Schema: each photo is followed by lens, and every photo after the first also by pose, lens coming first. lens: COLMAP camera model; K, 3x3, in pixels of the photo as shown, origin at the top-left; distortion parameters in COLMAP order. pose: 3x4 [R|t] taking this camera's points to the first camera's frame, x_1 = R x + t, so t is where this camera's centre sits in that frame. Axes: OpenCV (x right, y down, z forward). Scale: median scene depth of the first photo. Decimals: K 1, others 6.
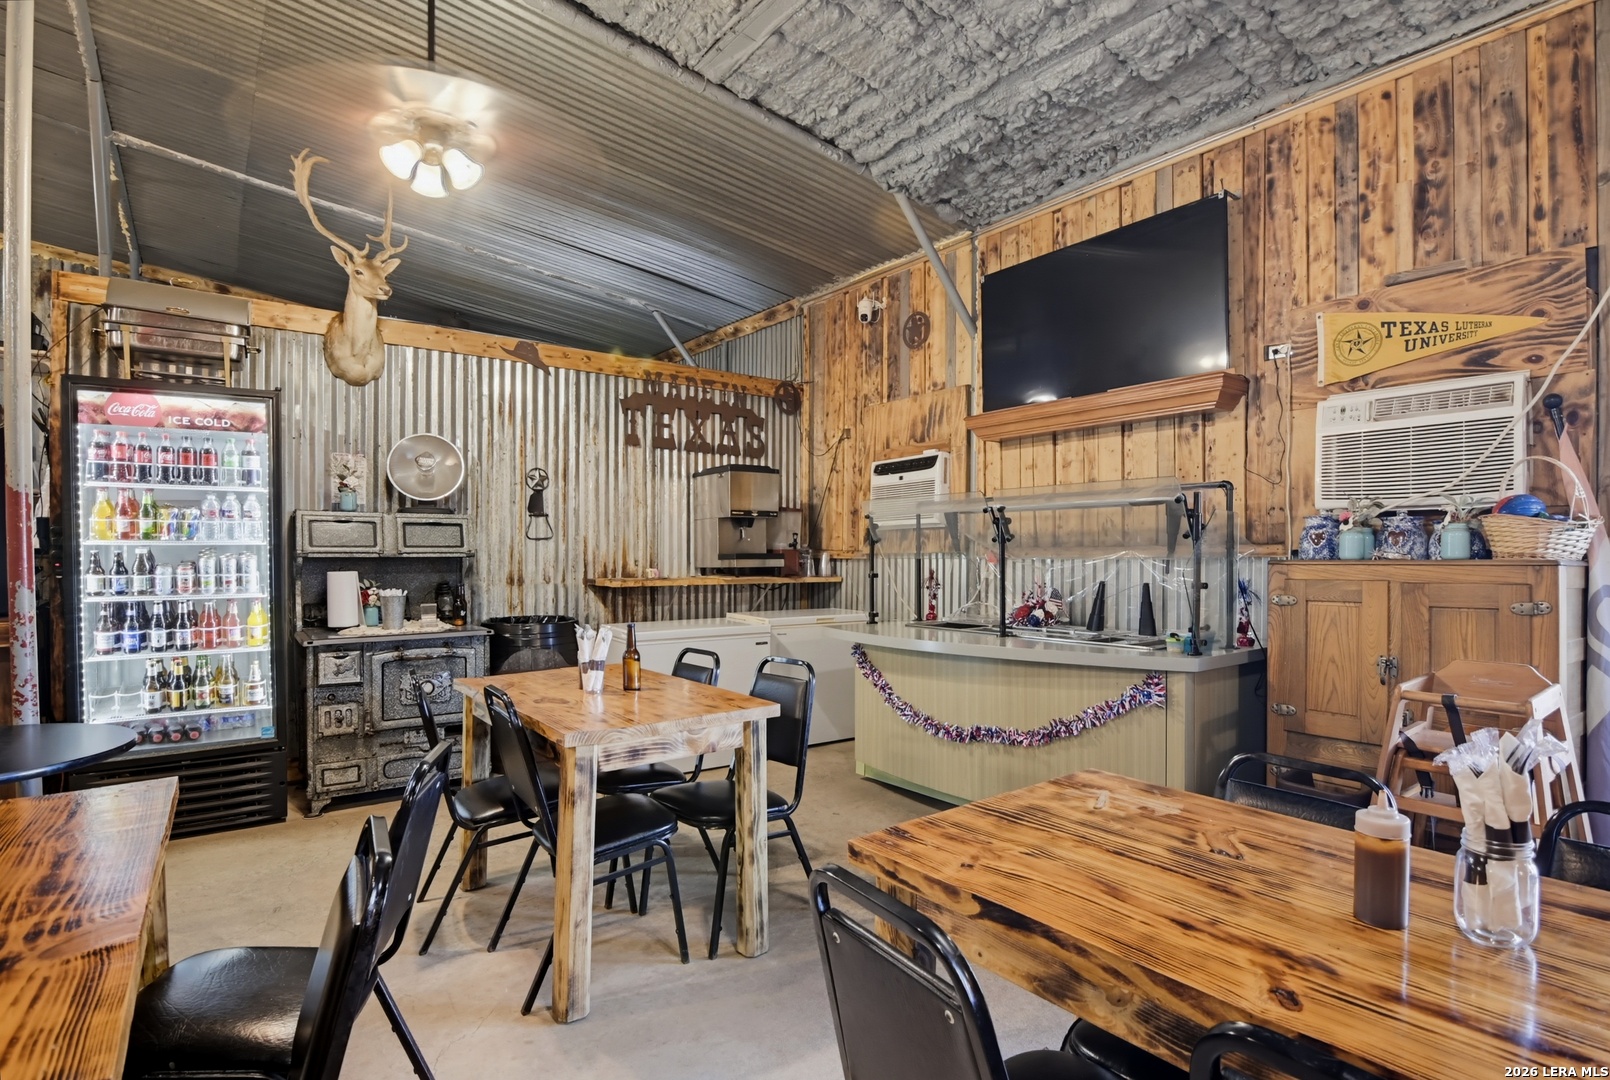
lens RADIAL K [[800.4, 0, 808.7], [0, 800.4, 558.1], [0, 0, 1]] dist [-0.024005, -0.000049]
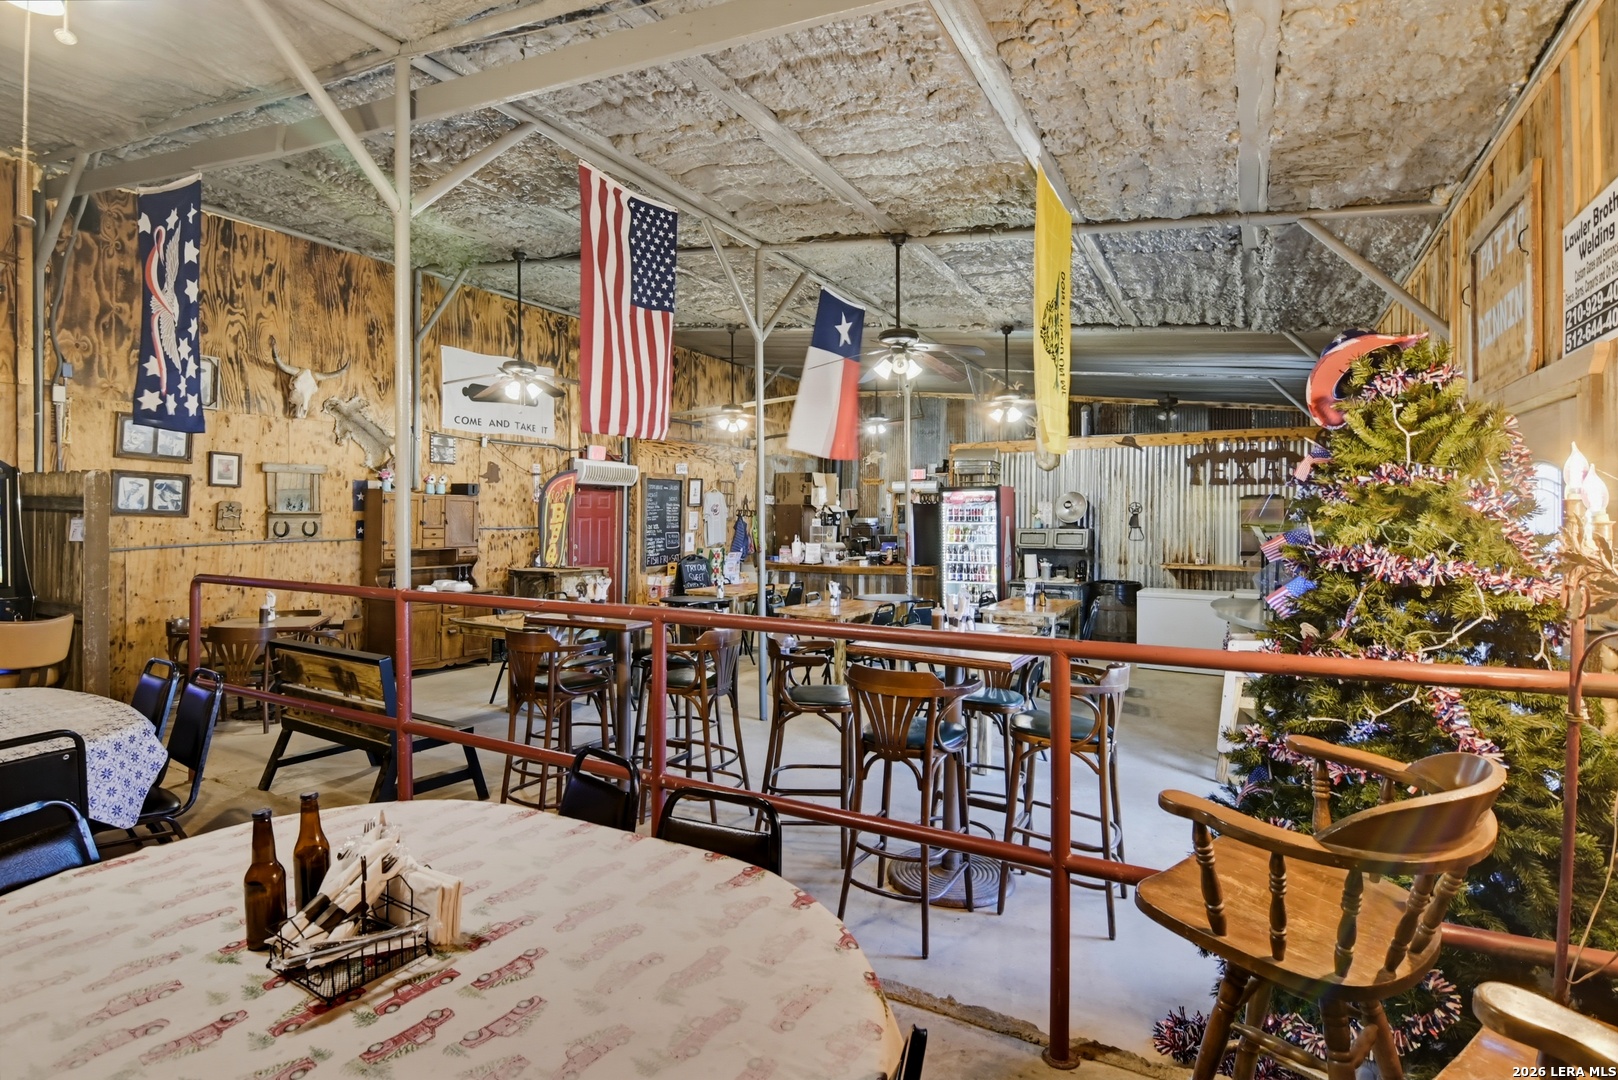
lens RADIAL K [[788.2, 0, 813.0], [0, 788.2, 528.8], [0, 0, 1]] dist [0.001212, -0.000128]
pose [[0.409258, 0.012193, -0.912337, 1.263362], [-0.005799, 0.999925, 0.010763, -0.079897], [0.912400, 0.000886, 0.409298, -0.544628]]
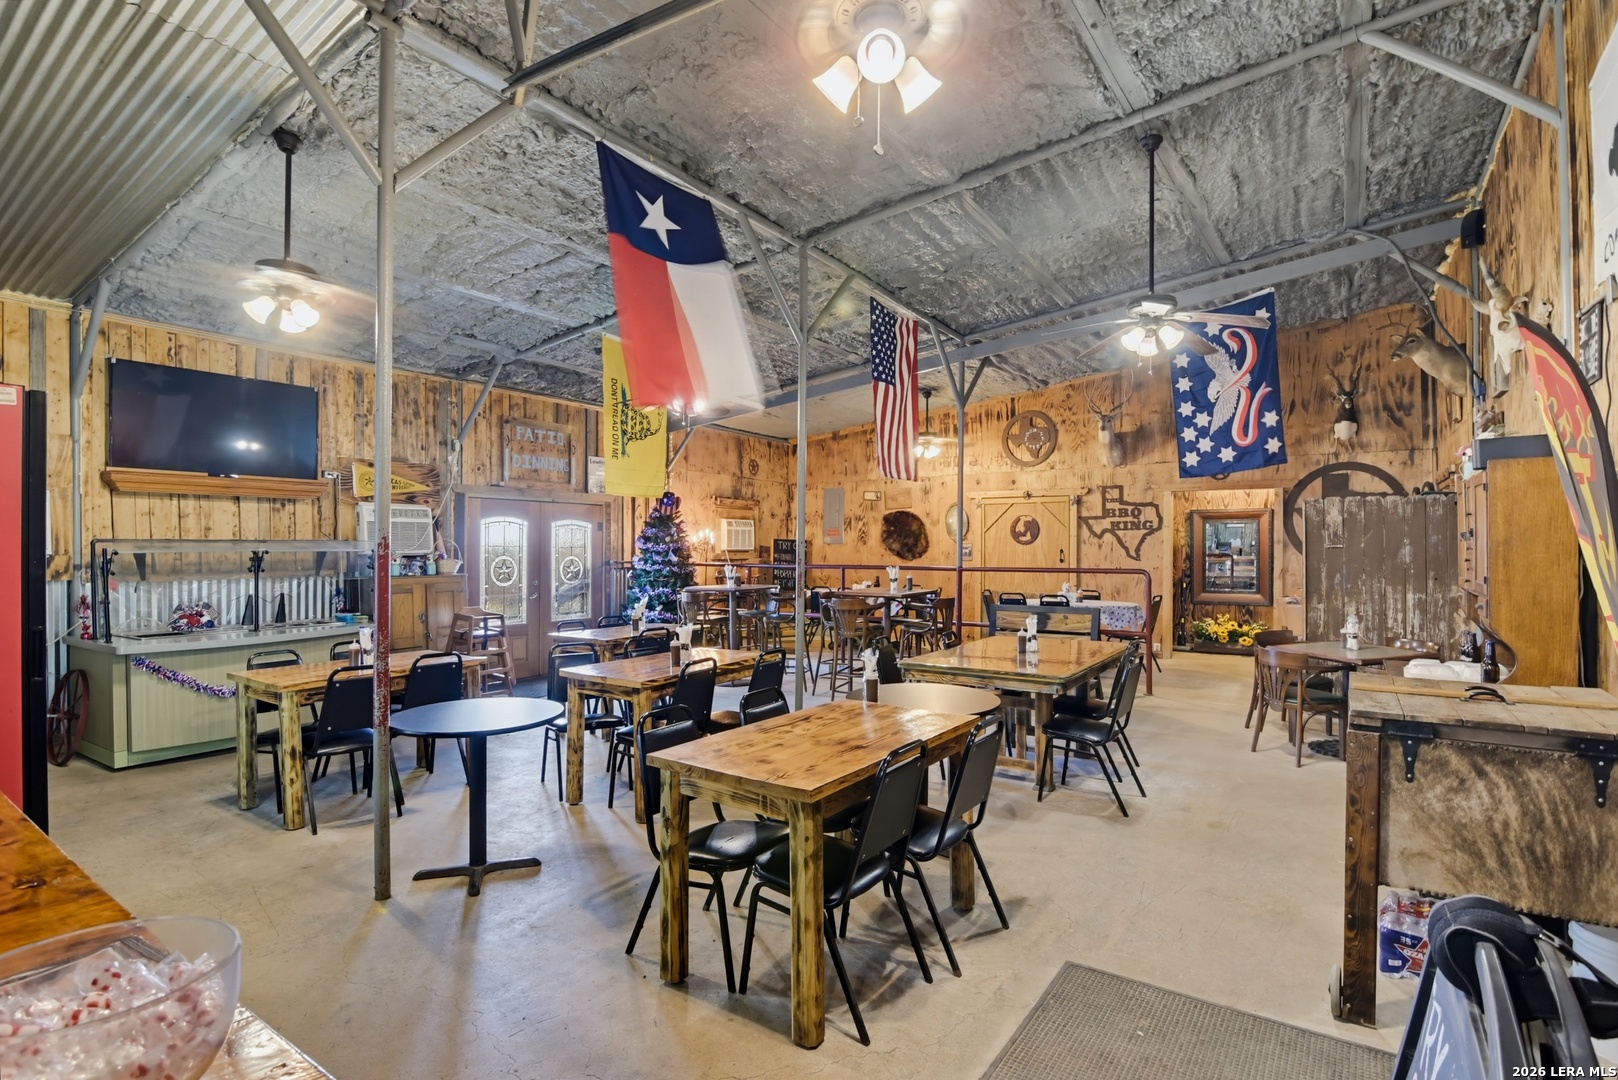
lens RADIAL K [[810.0, 0, 809.0], [0, 810.0, 540.0], [0, 0, 1]] dist [-0.014637, -0.001474]
pose [[-0.311927, 0.008627, 0.950067, -1.459629], [0.005308, 0.999959, -0.007337, -0.059012], [-0.950091, 0.002754, -0.311960, 0.394577]]
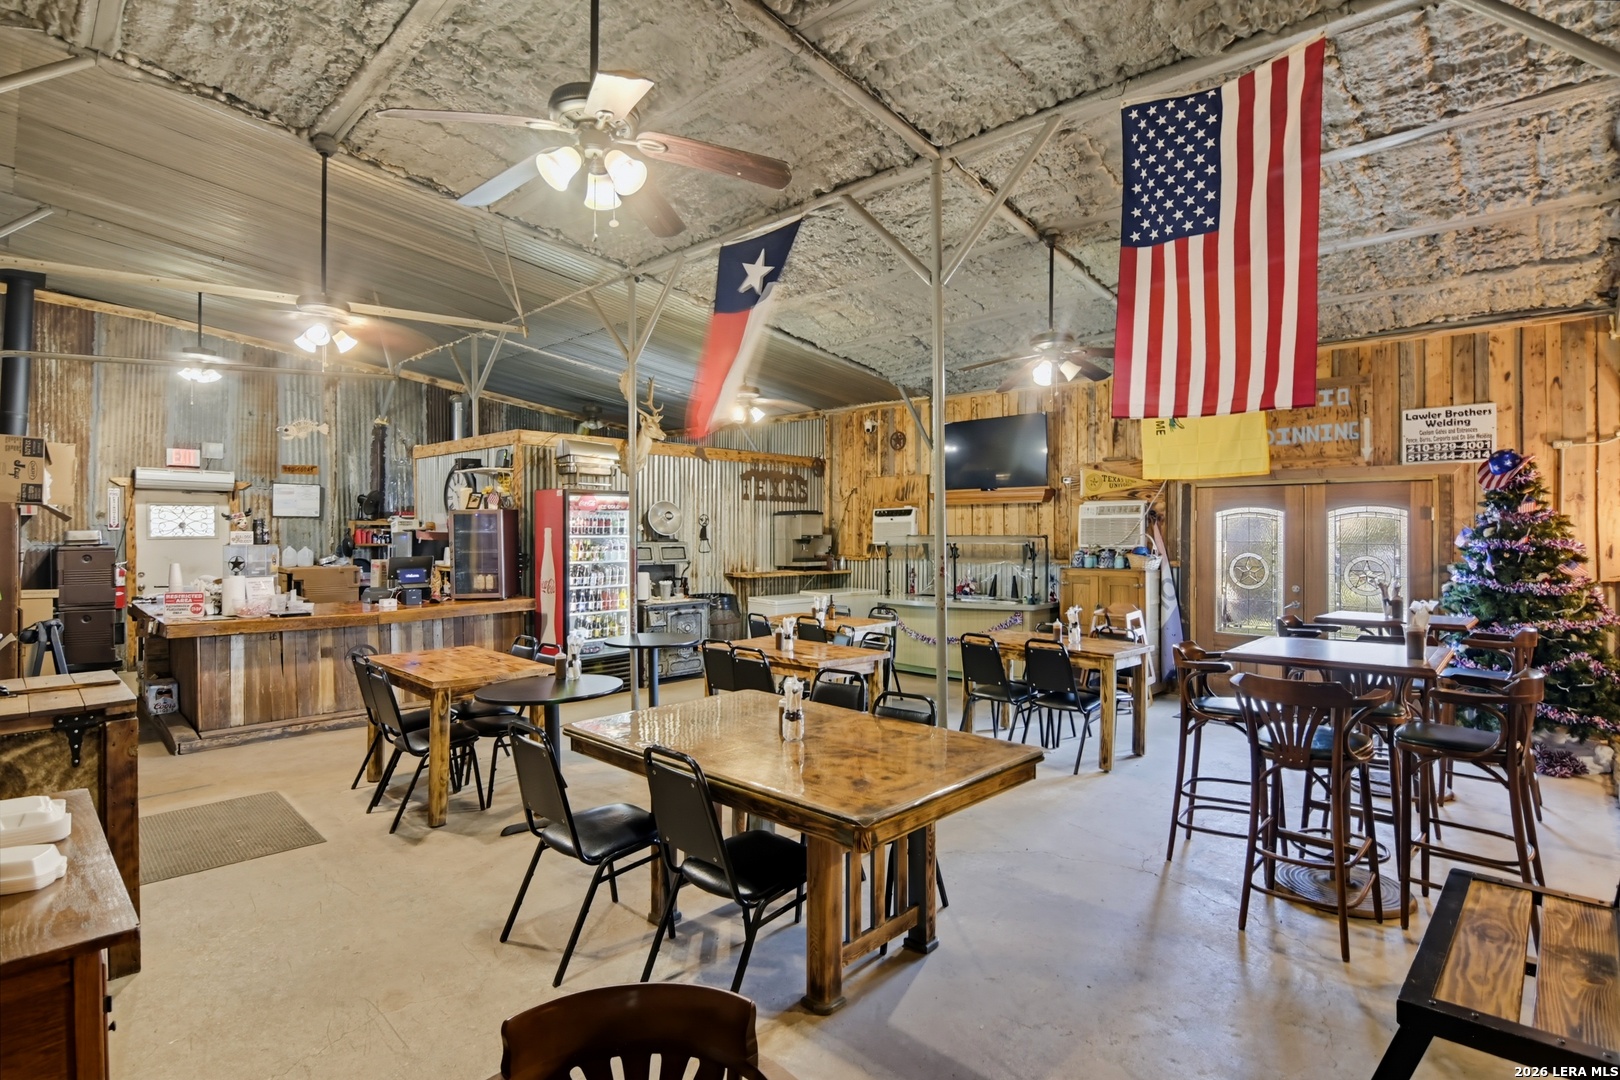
lens RADIAL K [[789.2, 0, 814.0], [0, 789.2, 528.8], [0, 0, 1]] dist [0.001212, -0.000128]
pose [[0.987144, 0.000302, 0.159832, -0.462742], [0.001222, 0.999955, -0.009440, -0.074448], [-0.159827, 0.009514, 0.987099, -1.047565]]
